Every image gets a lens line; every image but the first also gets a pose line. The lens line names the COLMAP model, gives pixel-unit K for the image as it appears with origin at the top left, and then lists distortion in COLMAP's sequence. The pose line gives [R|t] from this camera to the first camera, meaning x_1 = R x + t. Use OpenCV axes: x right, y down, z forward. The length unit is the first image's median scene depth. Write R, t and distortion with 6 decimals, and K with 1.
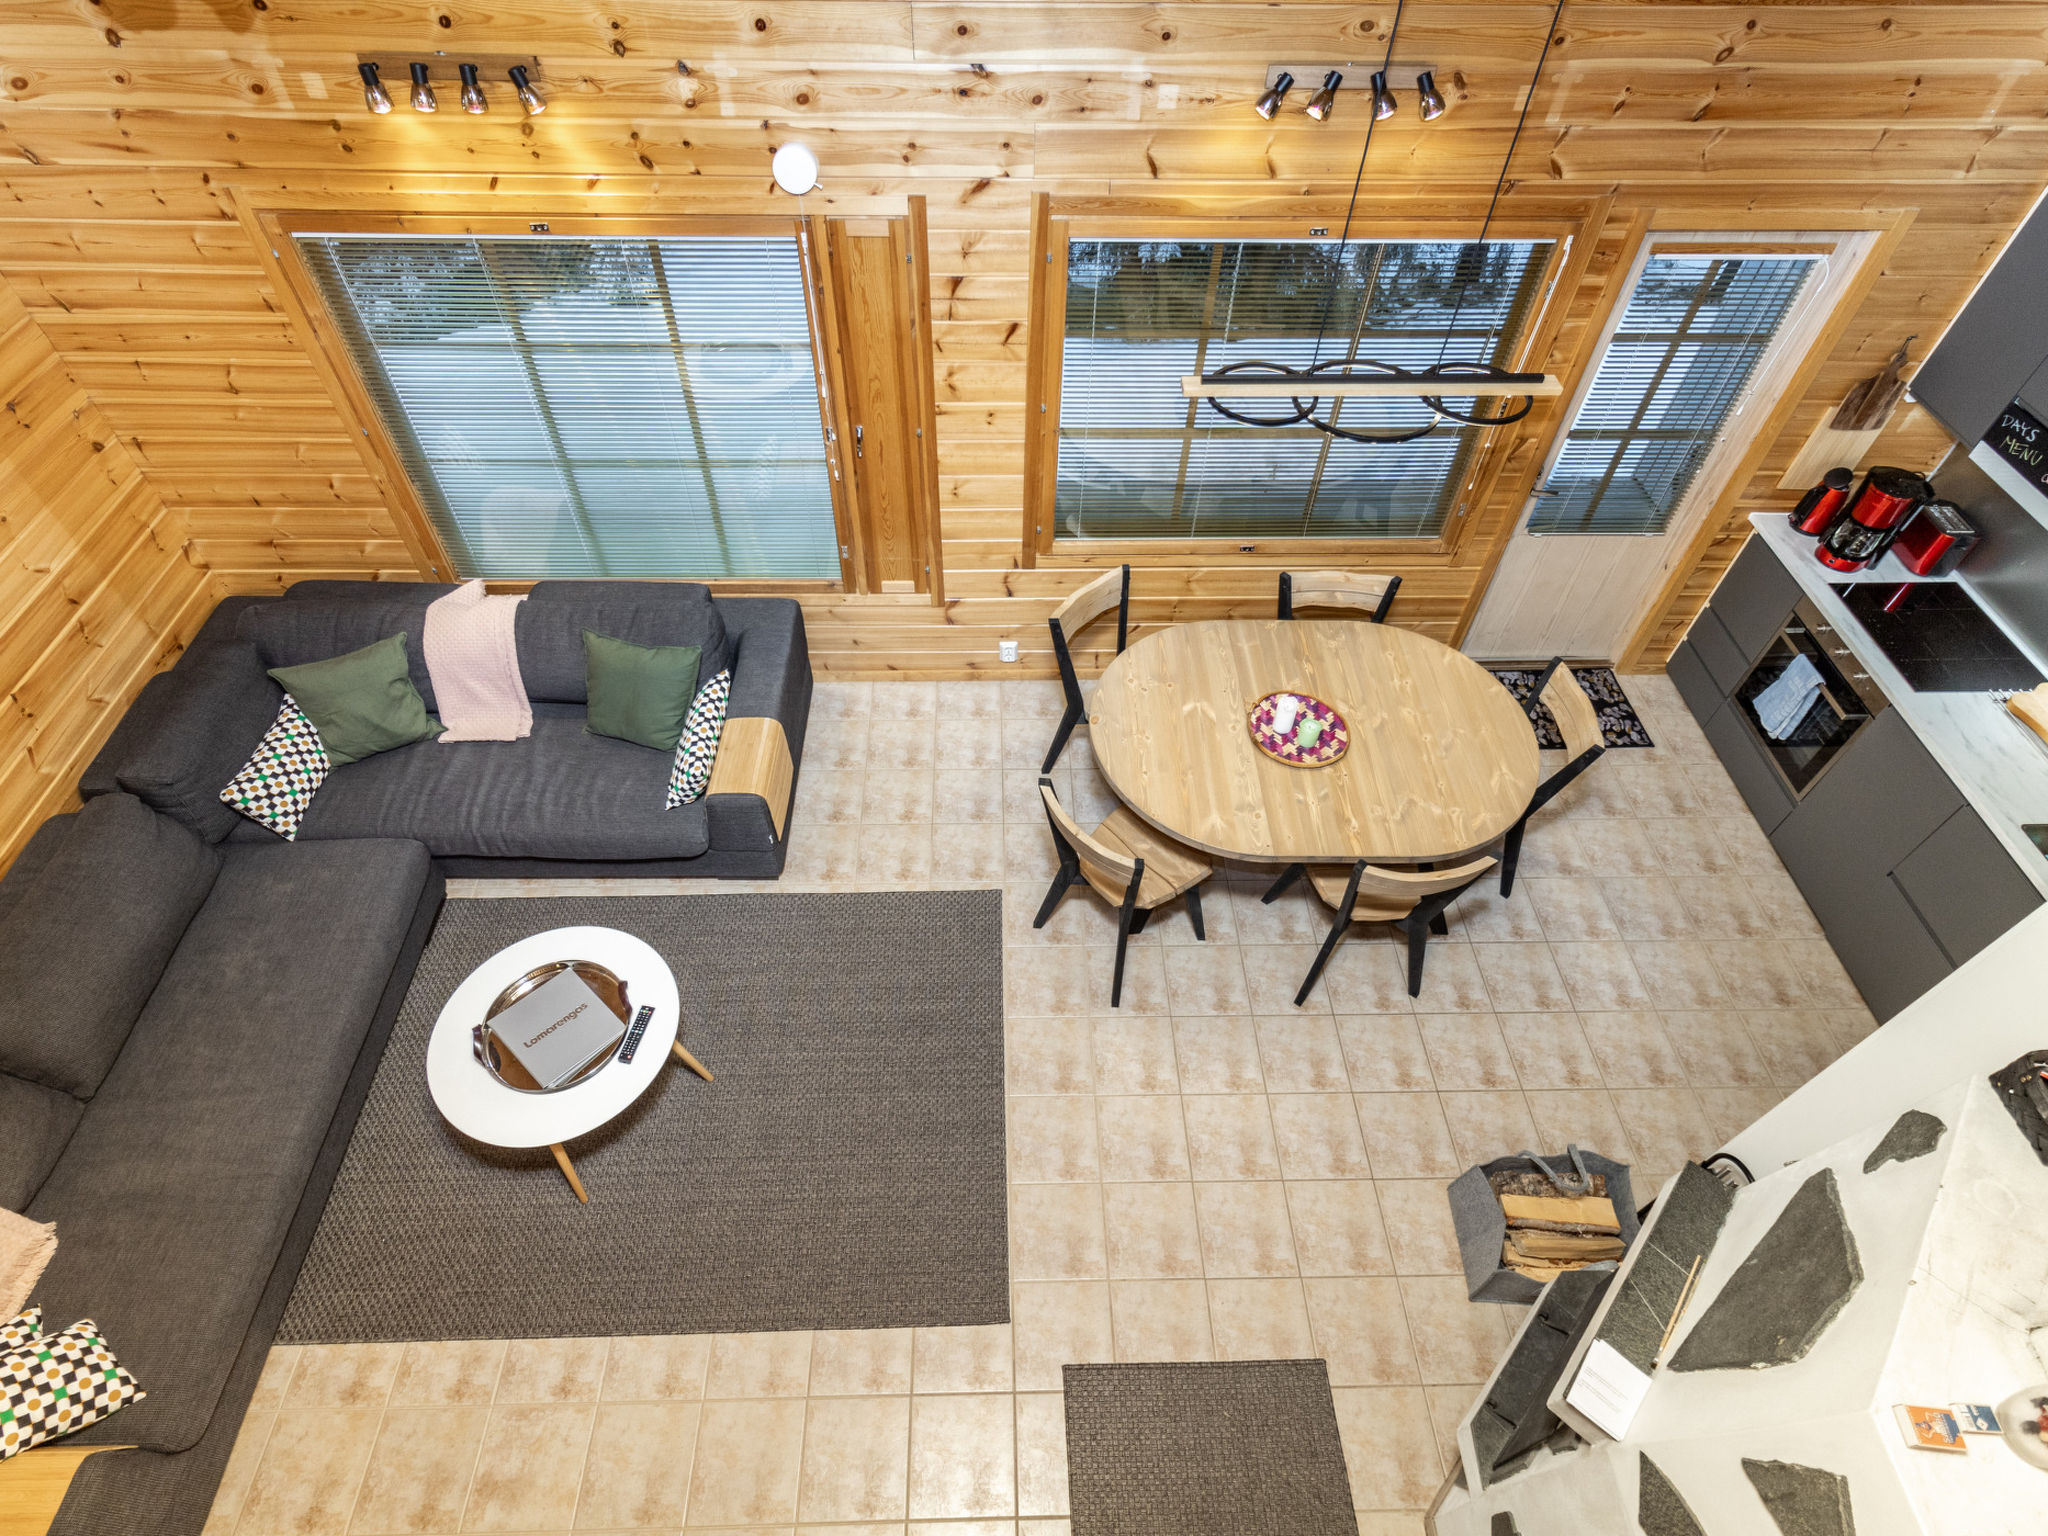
lens RADIAL K [[1062.4, 0, 1006.3], [0, 1062.4, 784.2], [0, 0, 1]] dist [0.000168, -0.000431]
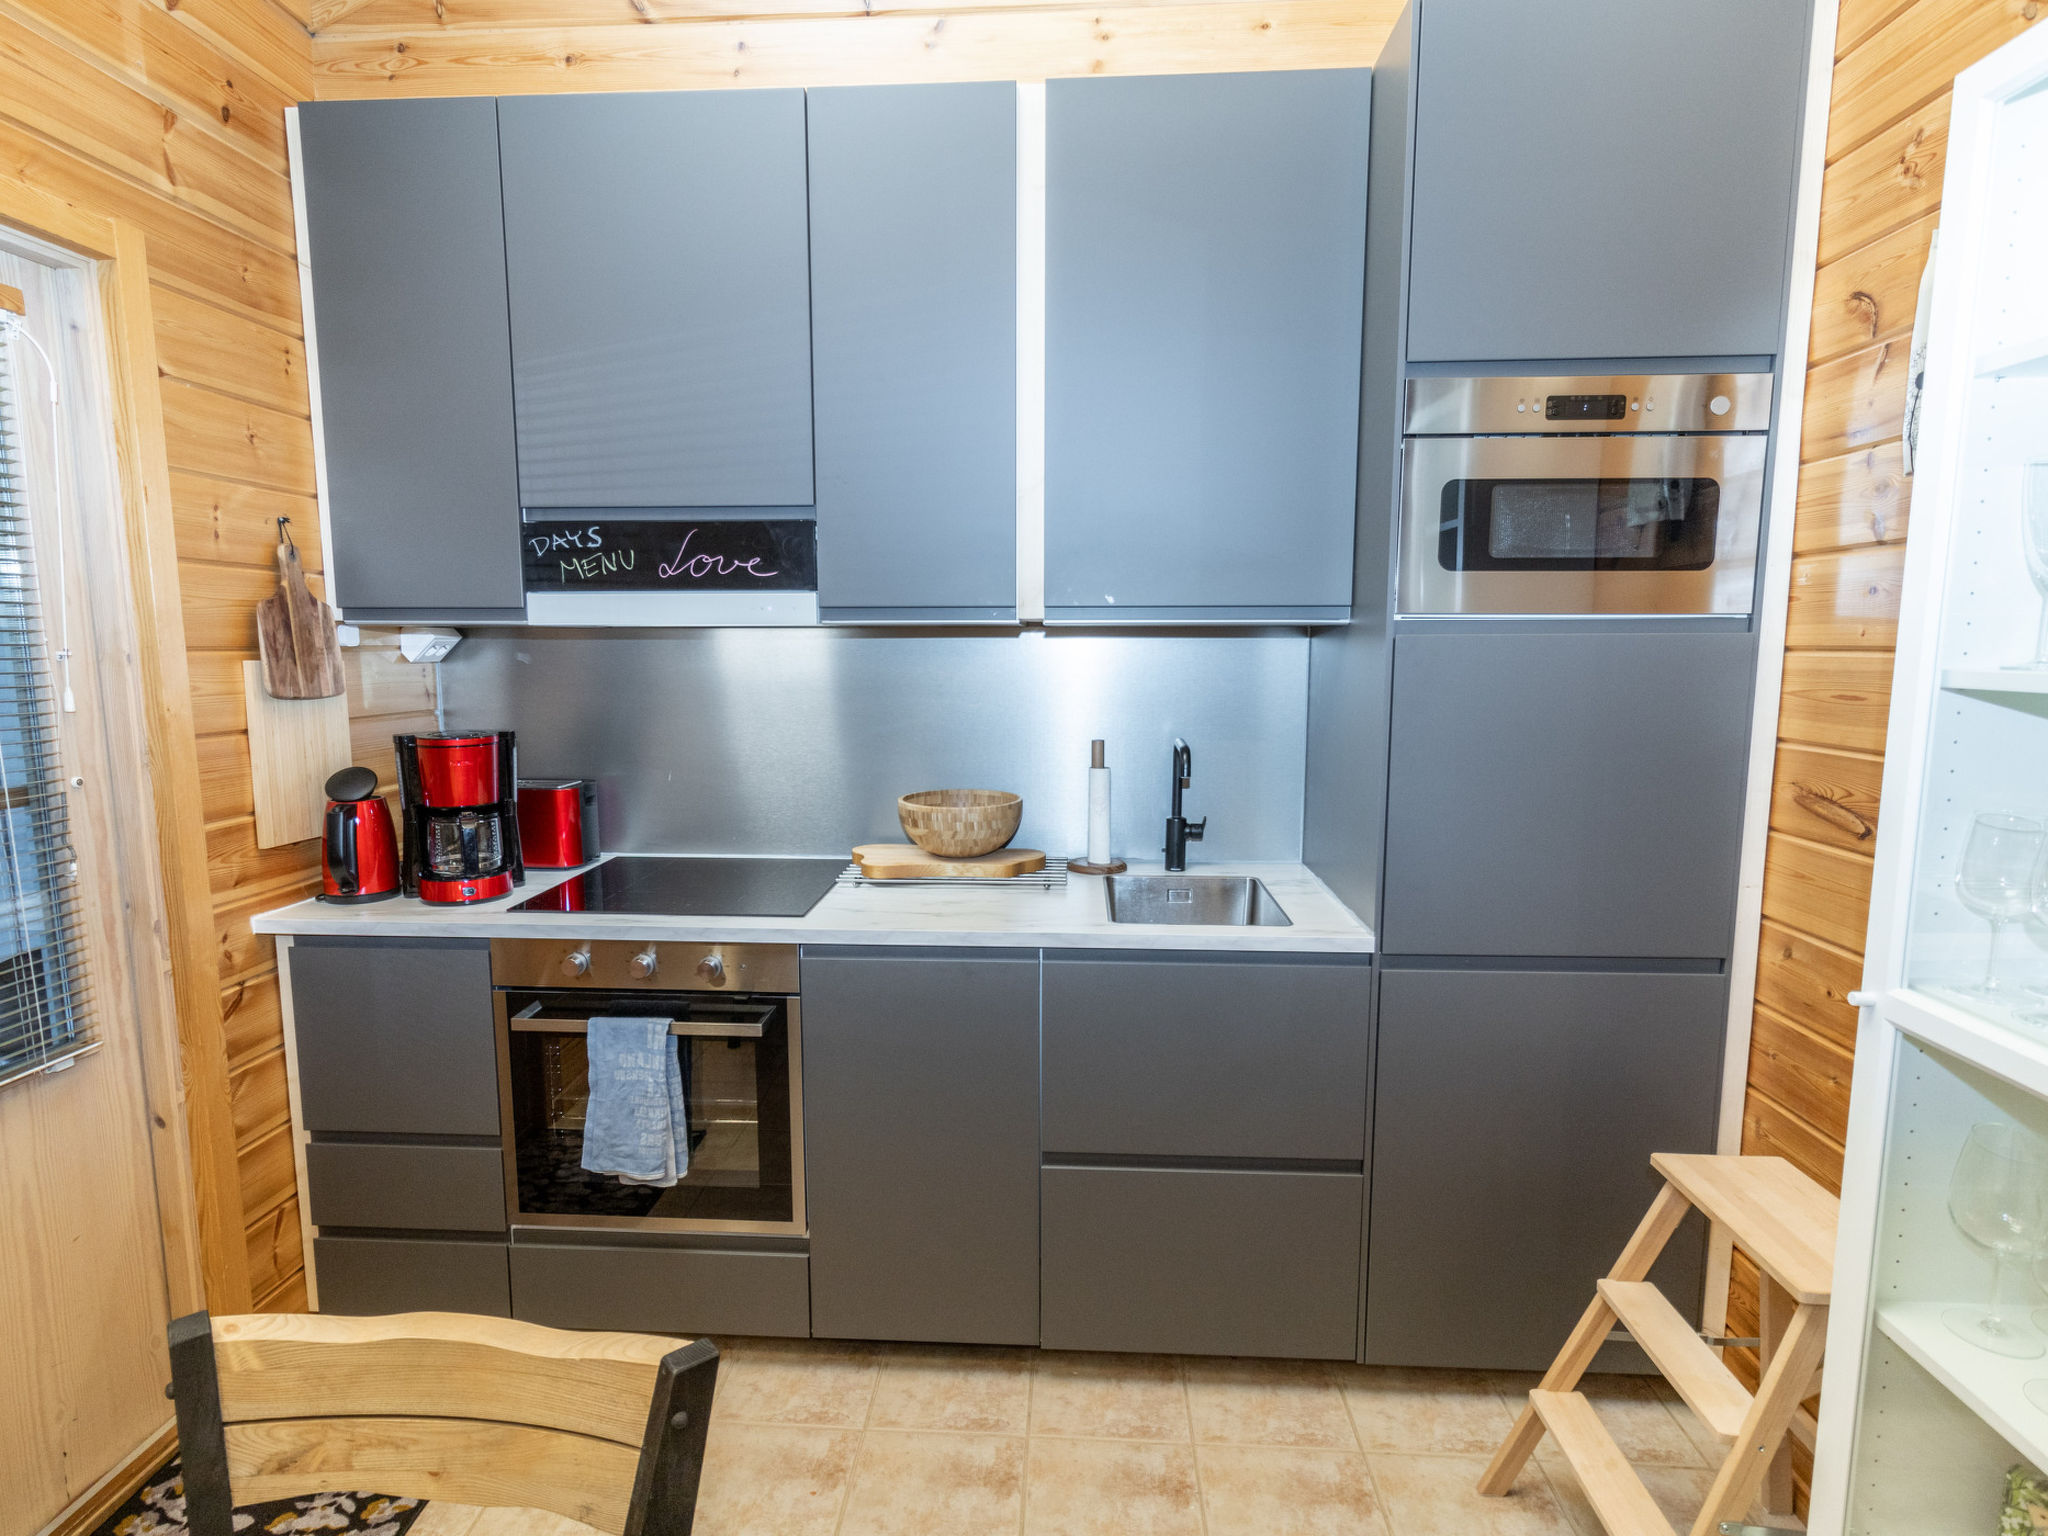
lens RADIAL K [[1062.4, 0, 1014.4], [0, 1062.4, 768.5], [0, 0, 1]] dist [0.000168, -0.000431]
pose [[0.090845, -0.143062, 0.985536, 0.348399], [0.763038, 0.645929, 0.023429, -0.068169], [-0.639938, 0.749873, 0.167841, 0.801959]]
